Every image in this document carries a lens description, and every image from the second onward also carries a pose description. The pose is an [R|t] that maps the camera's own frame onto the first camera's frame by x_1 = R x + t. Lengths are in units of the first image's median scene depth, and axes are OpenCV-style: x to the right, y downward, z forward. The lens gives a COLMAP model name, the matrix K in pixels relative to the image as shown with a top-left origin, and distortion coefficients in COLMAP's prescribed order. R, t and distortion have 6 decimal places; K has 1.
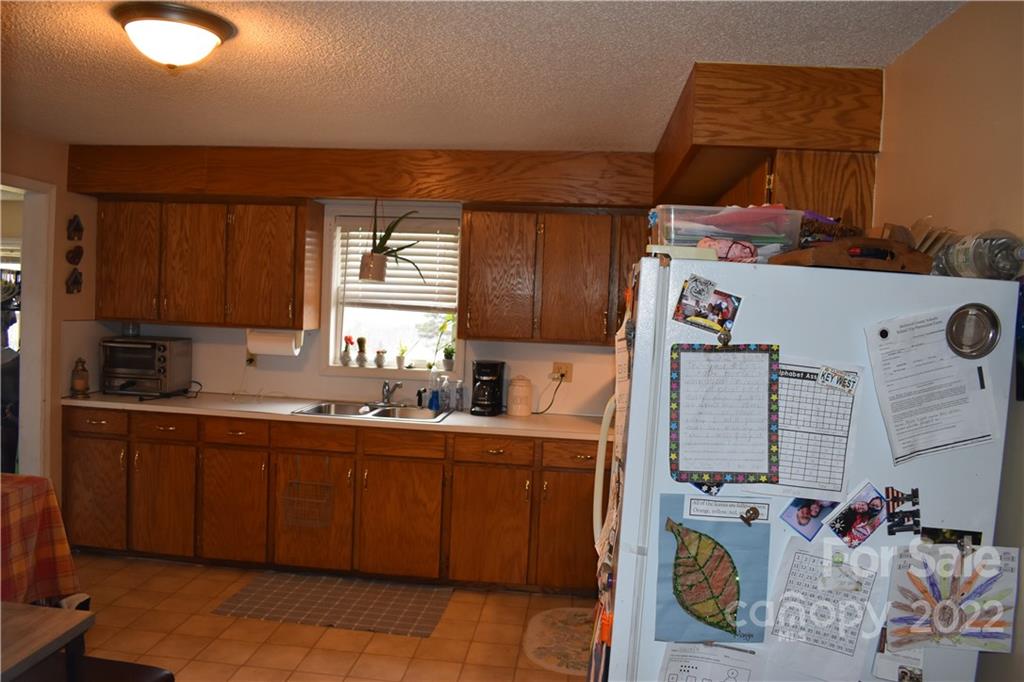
lens RADIAL K [[799.4, 0, 513.3], [0, 799.4, 338.8], [0, 0, 1]] dist [-0.094834, 0.014159]
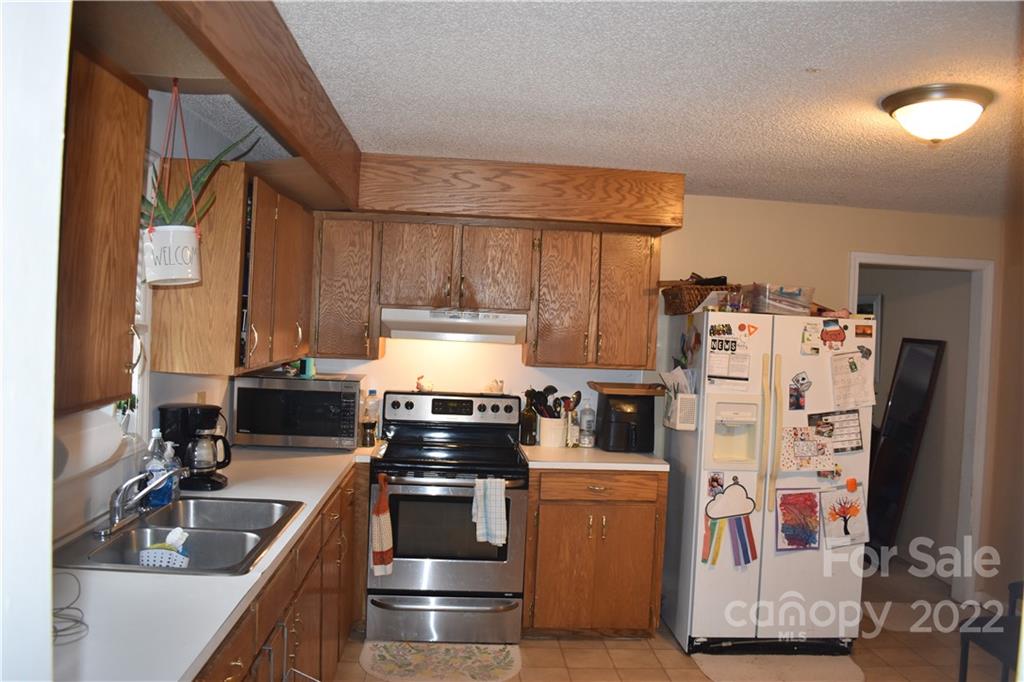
lens RADIAL K [[799.4, 0, 517.8], [0, 799.4, 337.6], [0, 0, 1]] dist [-0.094834, 0.014159]
pose [[-0.161540, -0.070244, 0.984363, -0.731138], [-0.006846, 0.997519, 0.070059, -0.076226], [-0.986842, 0.004578, -0.161620, 0.894615]]
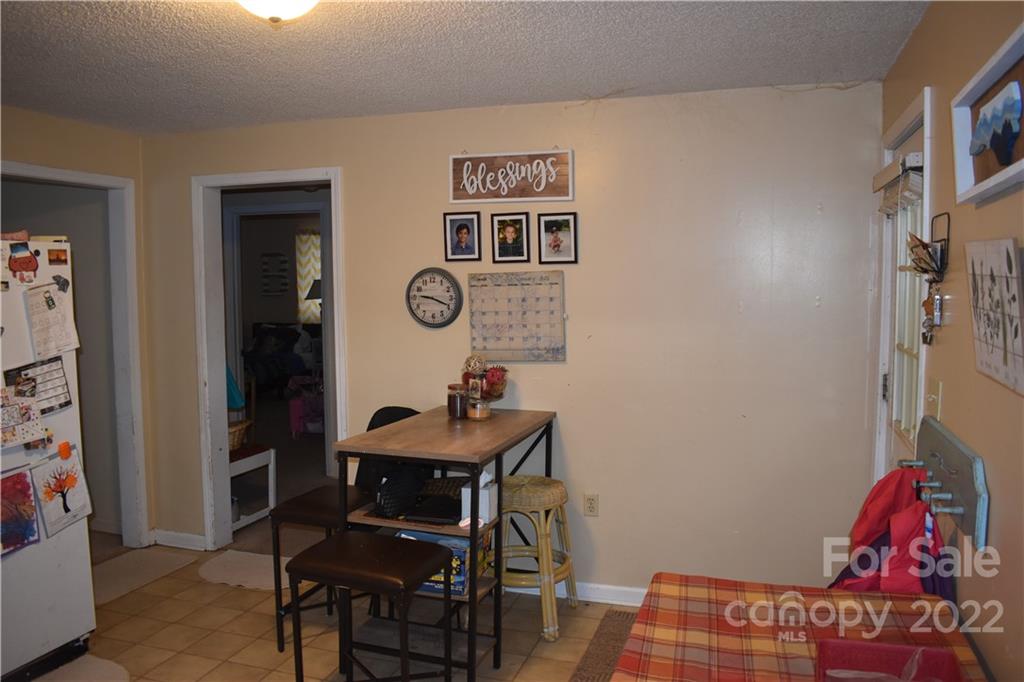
lens RADIAL K [[799.4, 0, 505.4], [0, 799.4, 338.8], [0, 0, 1]] dist [-0.094834, 0.014159]
pose [[-0.974869, -0.060657, 0.214363, -0.471343], [-0.032537, 0.990668, 0.132356, -0.056618], [-0.220391, 0.122055, -0.967745, 0.955442]]
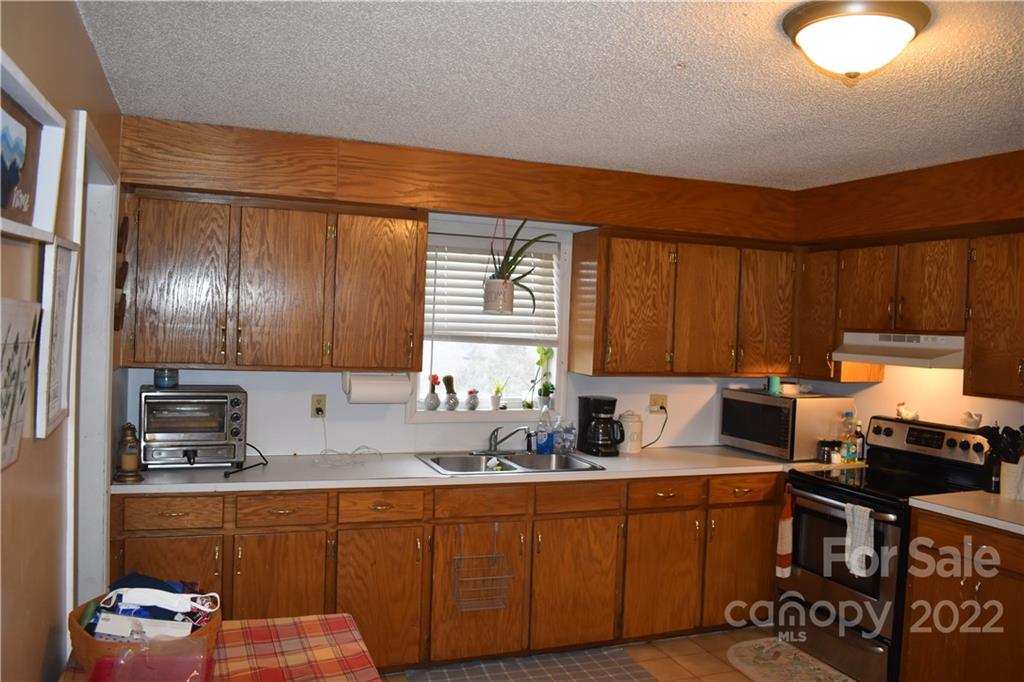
lens RADIAL K [[799.4, 0, 513.0], [0, 799.4, 339.8], [0, 0, 1]] dist [-0.094834, 0.014159]
pose [[0.893314, -0.018788, 0.449041, -0.572118], [0.021025, 0.999779, 0.000004, -0.043439], [-0.448942, 0.009437, 0.893511, 0.226649]]
